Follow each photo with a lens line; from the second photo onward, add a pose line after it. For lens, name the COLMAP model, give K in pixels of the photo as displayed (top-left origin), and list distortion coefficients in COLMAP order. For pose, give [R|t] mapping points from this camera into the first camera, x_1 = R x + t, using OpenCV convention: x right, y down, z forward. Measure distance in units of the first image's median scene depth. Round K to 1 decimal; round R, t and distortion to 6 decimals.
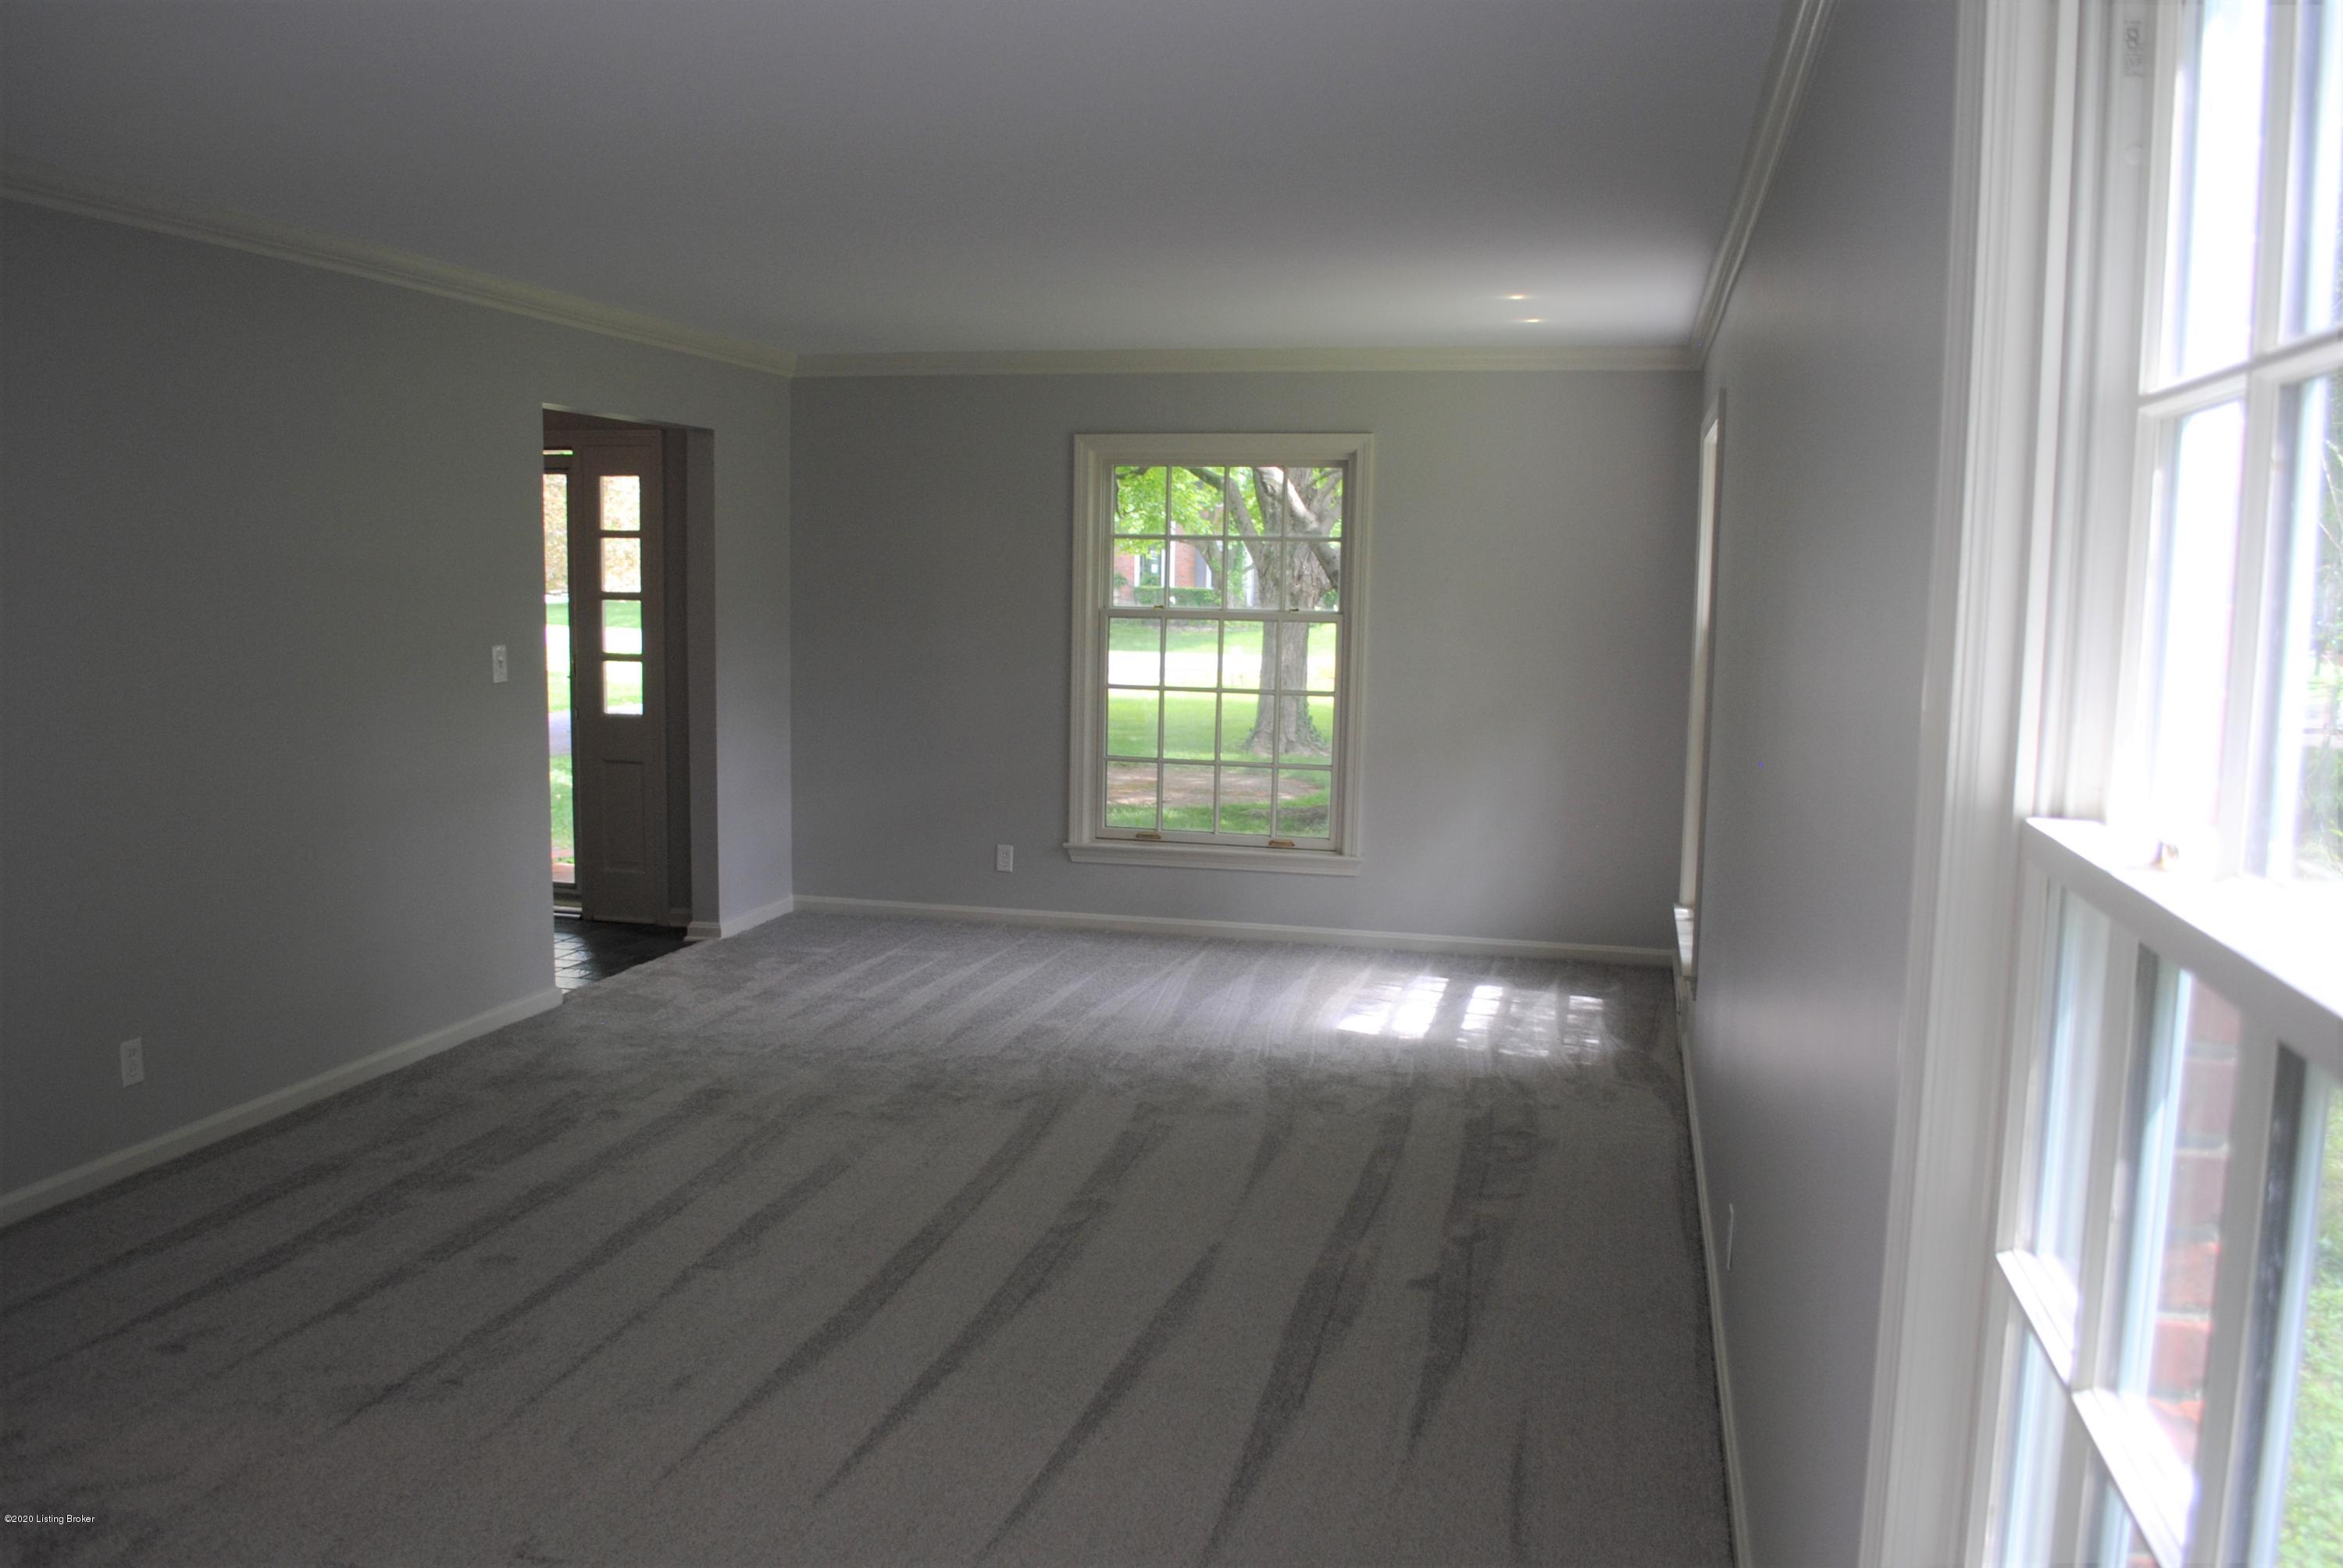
lens RADIAL K [[1852.9, 0, 1182.0], [0, 1852.9, 788.5], [0, 0, 1]] dist [-0.080866, 0.010319]
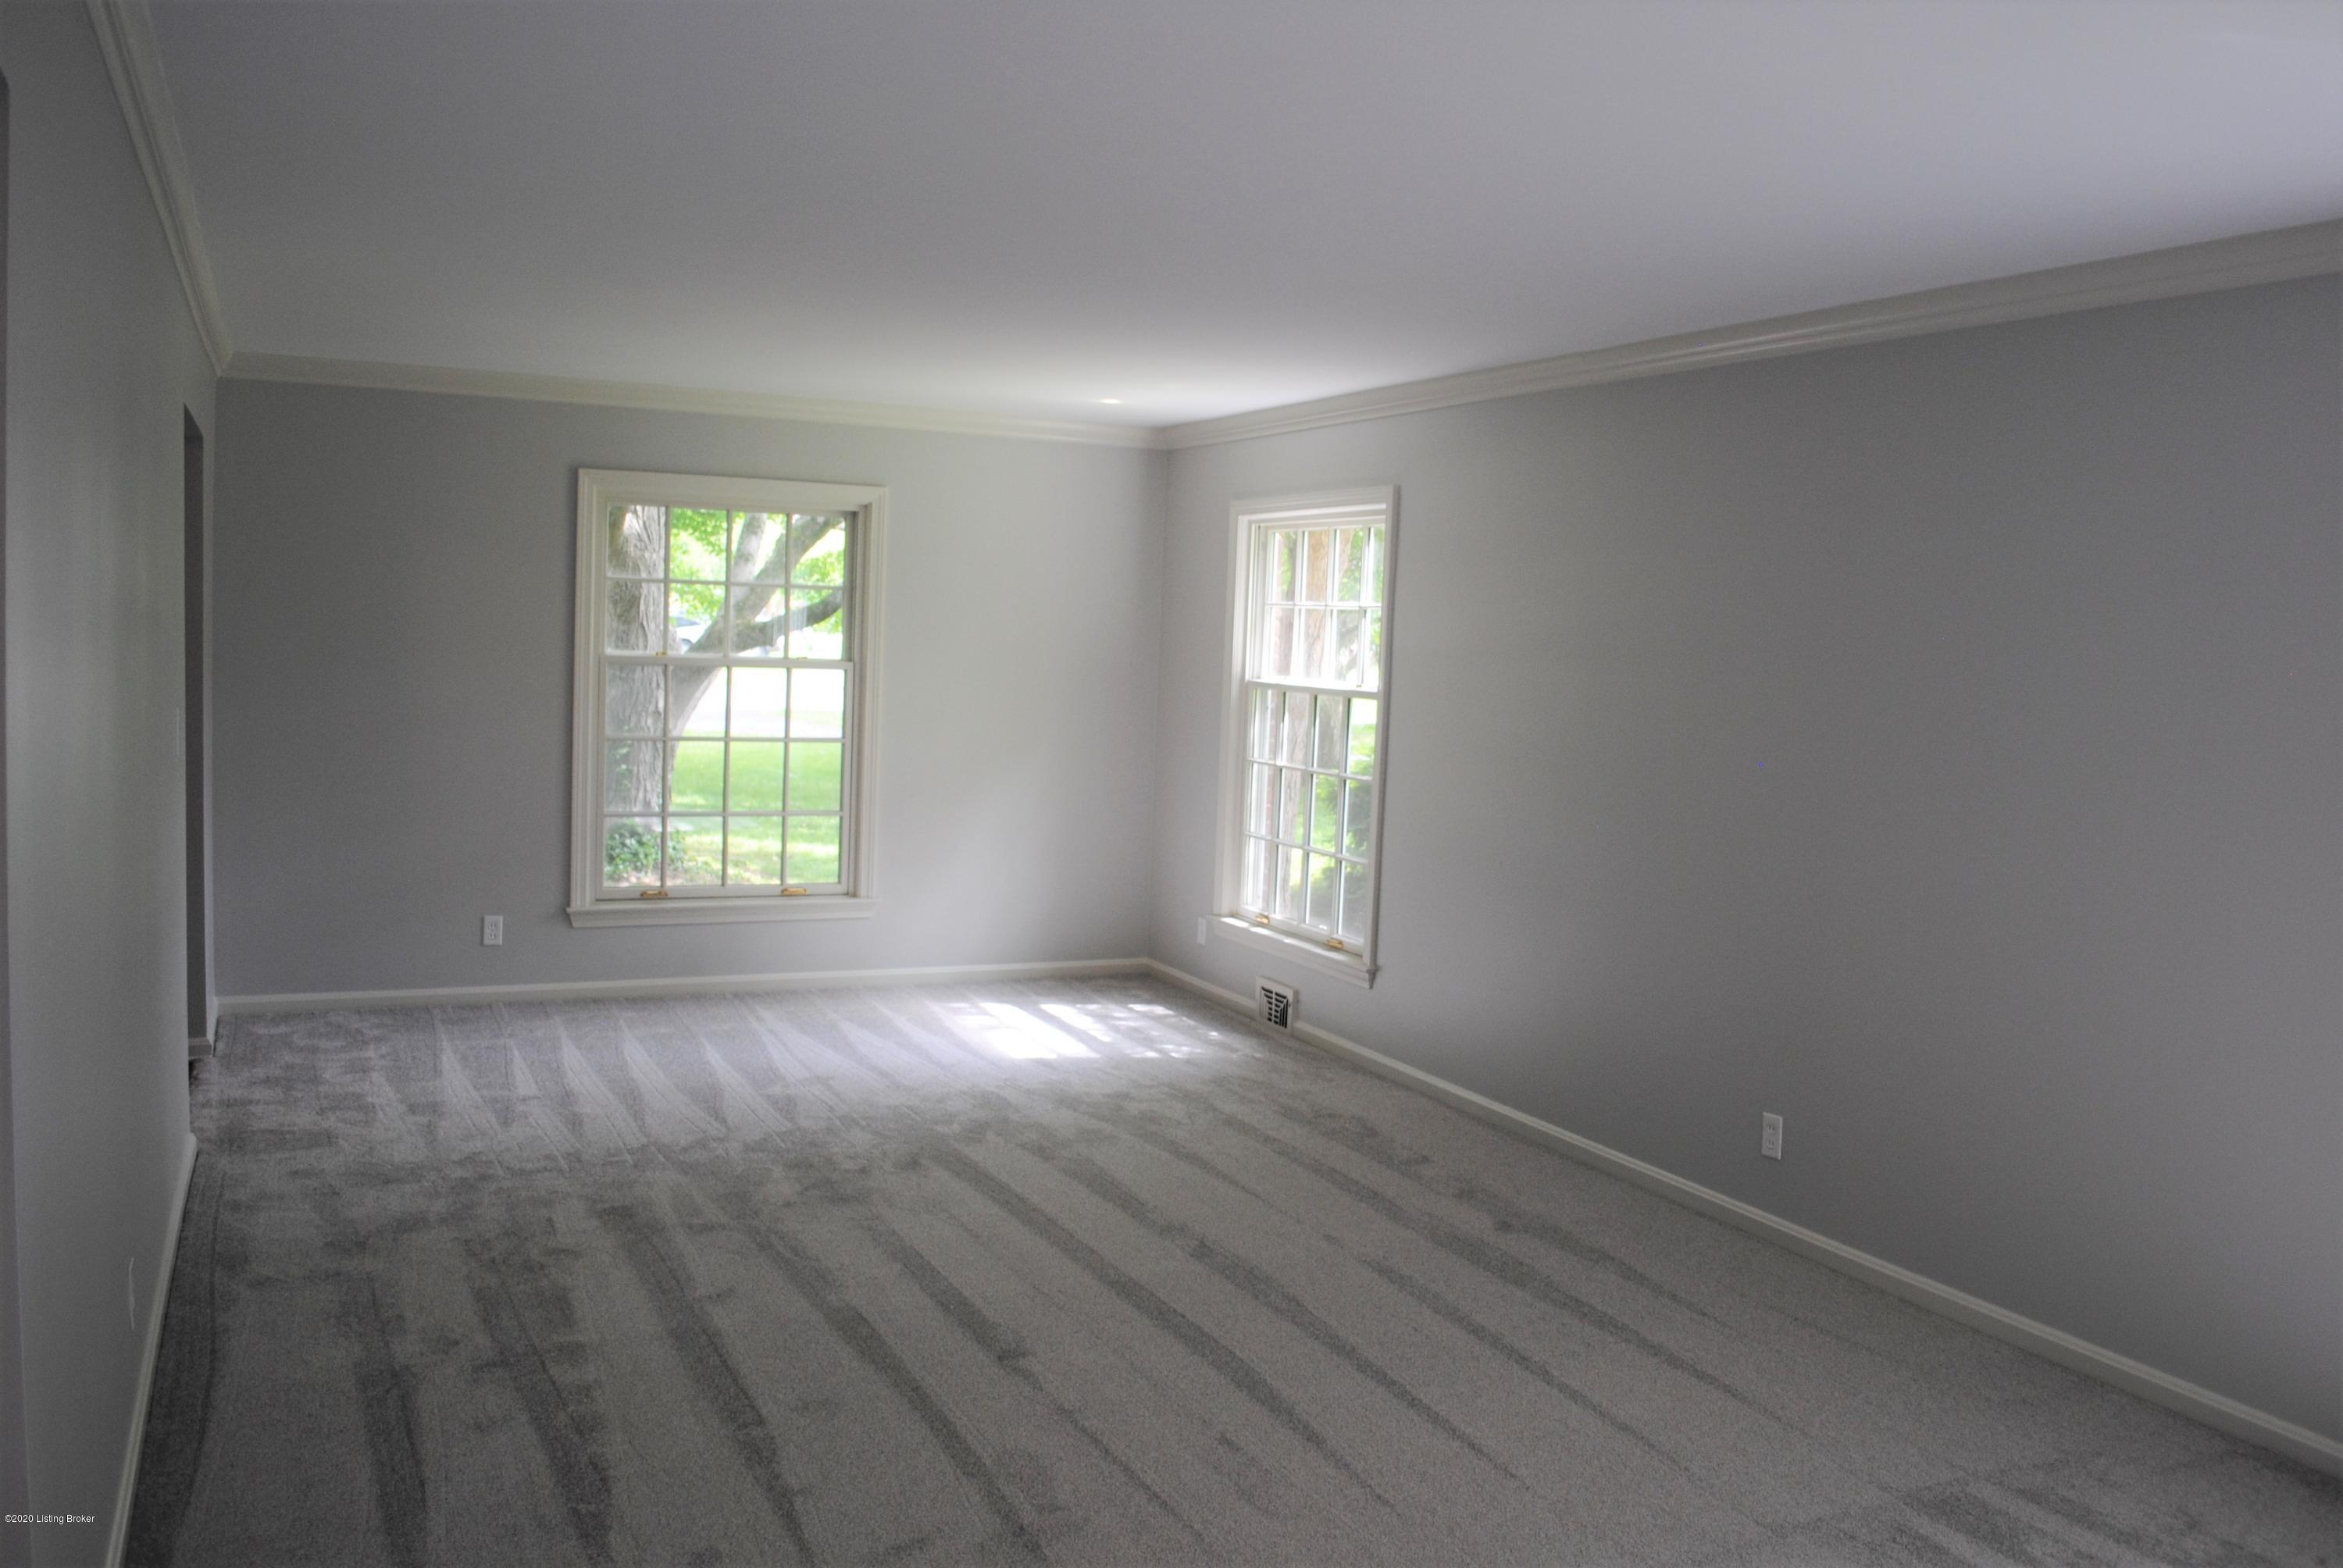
lens RADIAL K [[1852.9, 0, 1184.7], [0, 1852.9, 786.4], [0, 0, 1]] dist [-0.080866, 0.010319]
pose [[0.773150, -0.040737, 0.632913, -0.551285], [0.049623, 0.998761, 0.003667, -0.026517], [-0.632279, 0.028572, 0.774214, 0.128794]]
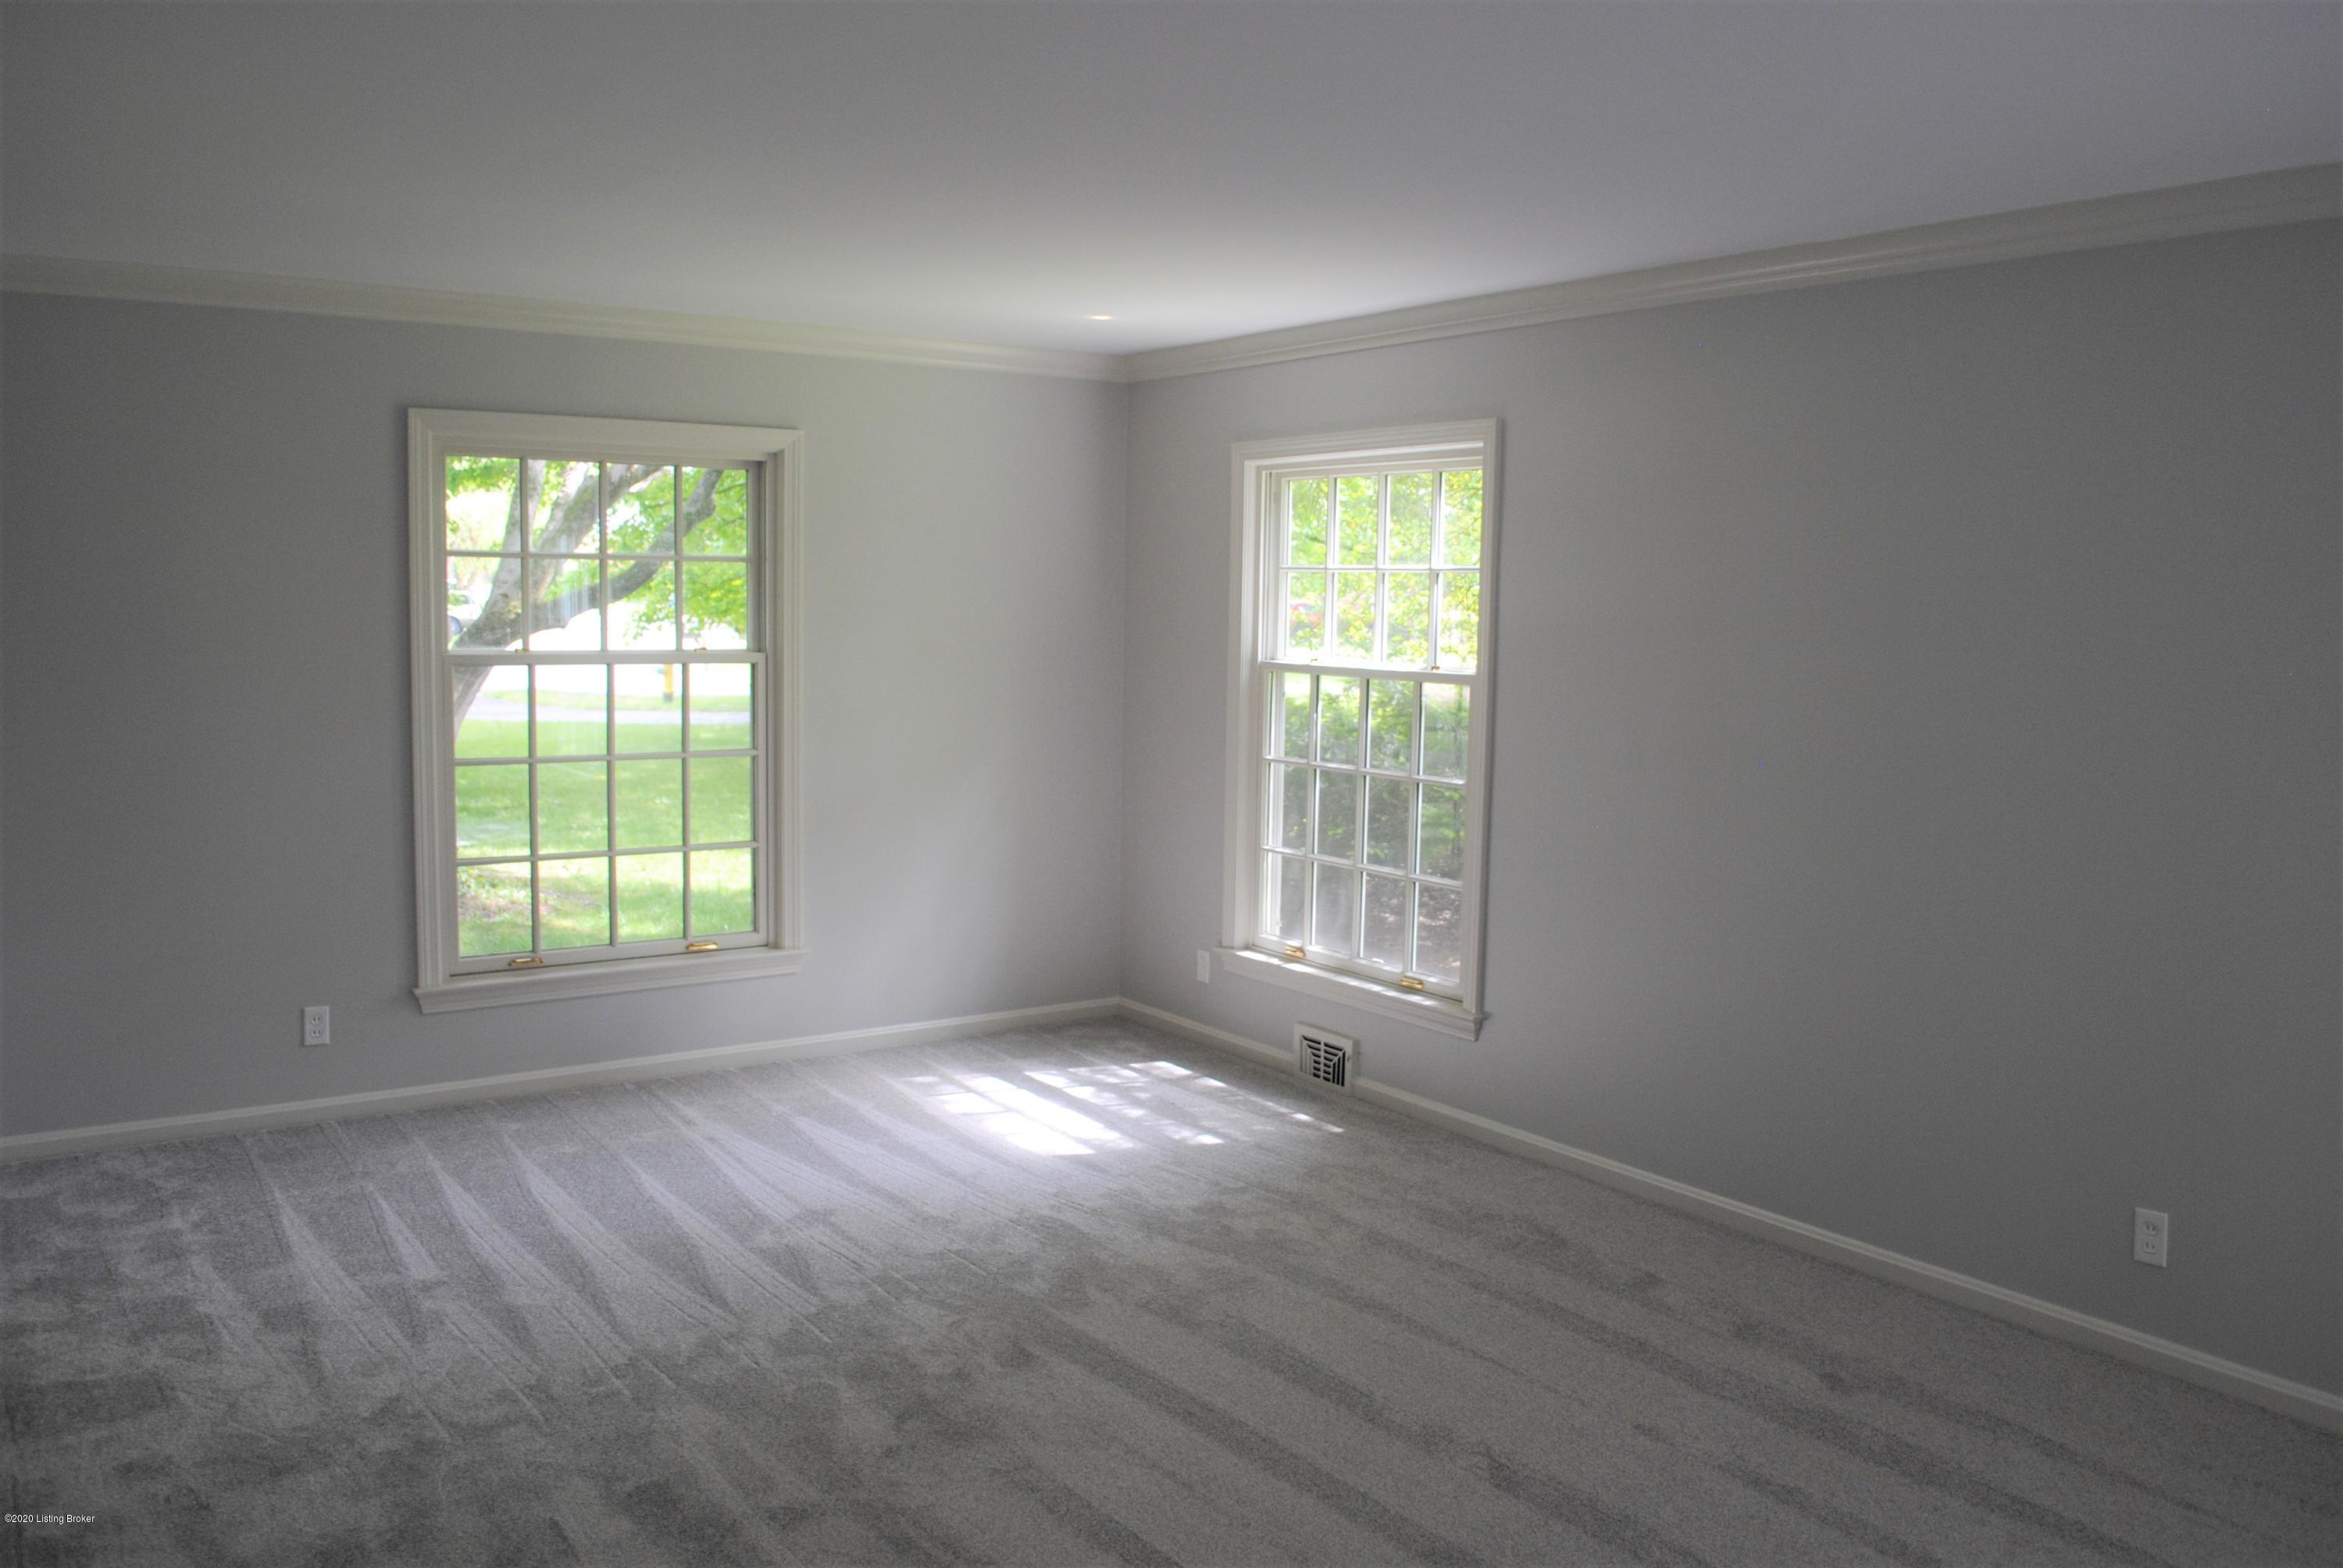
lens RADIAL K [[1852.9, 0, 1188.5], [0, 1852.9, 792.5], [0, 0, 1]] dist [-0.080866, 0.010319]
pose [[0.659459, -0.085581, 0.746853, -0.521197], [0.083704, 0.995680, 0.040184, -0.066032], [-0.747066, 0.036015, 0.663773, 0.436066]]
